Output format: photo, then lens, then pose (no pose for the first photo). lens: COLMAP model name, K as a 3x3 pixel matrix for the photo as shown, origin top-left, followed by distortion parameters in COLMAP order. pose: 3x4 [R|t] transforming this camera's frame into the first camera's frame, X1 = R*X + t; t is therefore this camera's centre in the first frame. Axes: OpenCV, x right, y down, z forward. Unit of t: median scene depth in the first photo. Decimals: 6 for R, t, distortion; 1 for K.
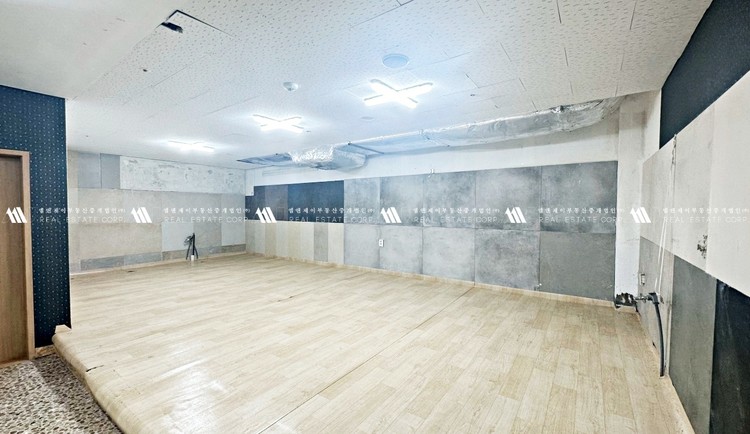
lens RADIAL K [[307.4, 0, 375.0], [0, 307.4, 217.0], [0, 0, 1]] dist [-0.001374, -0.000152]
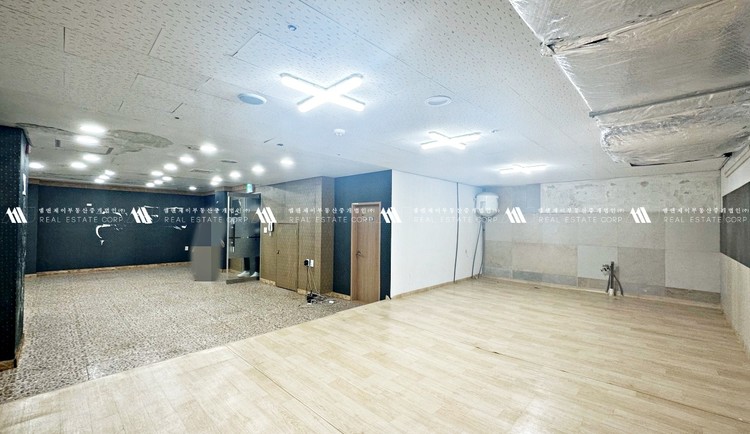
lens RADIAL K [[307.4, 0, 375.0], [0, 307.4, 217.0], [0, 0, 1]] dist [-0.001374, -0.000152]
pose [[-0.152490, -0.023780, -0.988019, 0.654889], [-0.035719, 0.999190, -0.018536, -0.060224], [0.987659, 0.032465, -0.153216, 1.005387]]
